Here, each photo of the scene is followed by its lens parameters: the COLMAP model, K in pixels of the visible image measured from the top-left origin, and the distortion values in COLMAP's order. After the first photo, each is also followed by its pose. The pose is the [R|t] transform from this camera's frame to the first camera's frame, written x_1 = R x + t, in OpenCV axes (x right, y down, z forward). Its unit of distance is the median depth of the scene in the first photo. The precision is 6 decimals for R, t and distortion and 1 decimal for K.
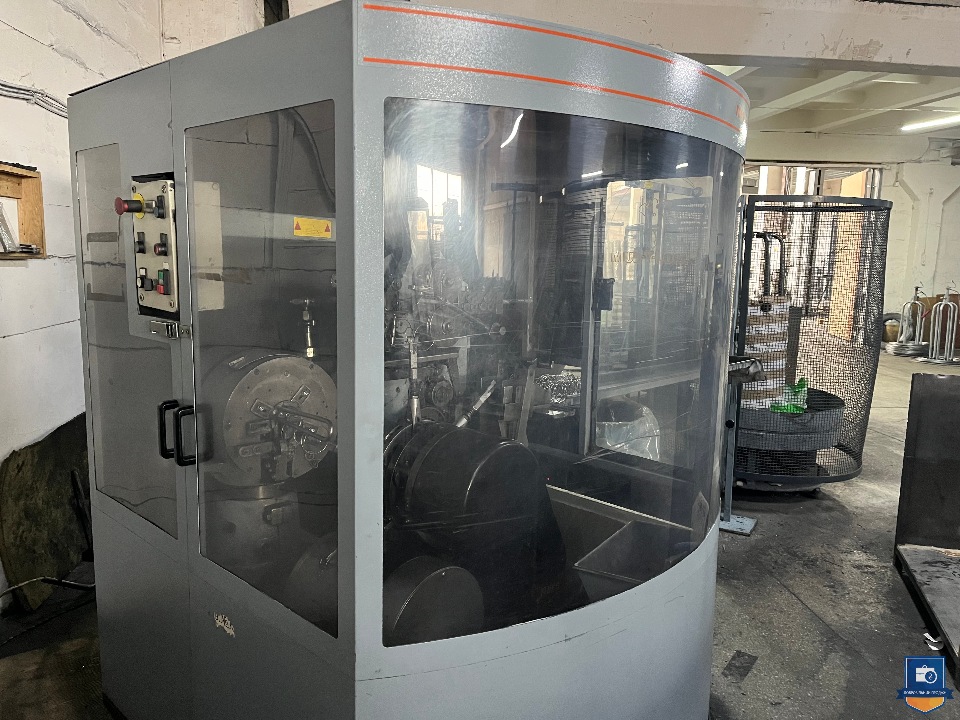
lens RADIAL K [[716.8, 0, 481.8], [0, 716.8, 355.7], [0, 0, 1]] dist [0.032633, -0.019183]
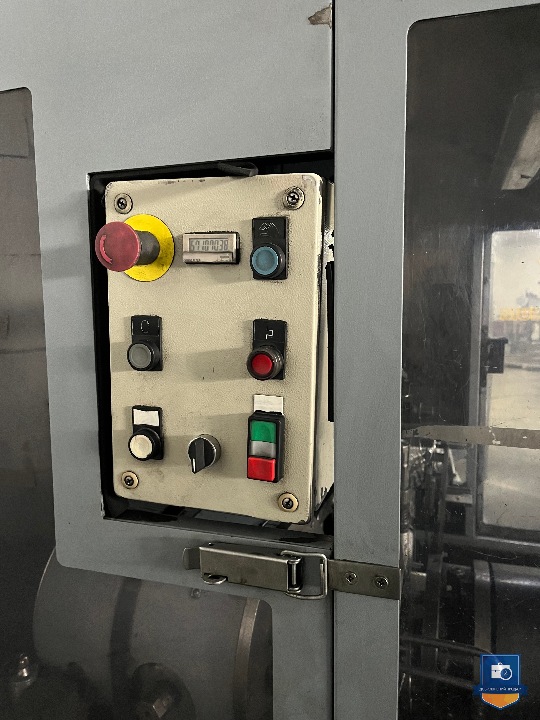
lens RADIAL K [[537.6, 0, 270.3], [0, 537.6, 357.0], [0, 0, 1]] dist [0.032633, -0.019183]
pose [[0.899866, -0.071115, 0.430329, -0.556613], [0.085732, 0.996211, -0.014644, -0.144956], [-0.427657, 0.050071, 0.902553, 0.744783]]
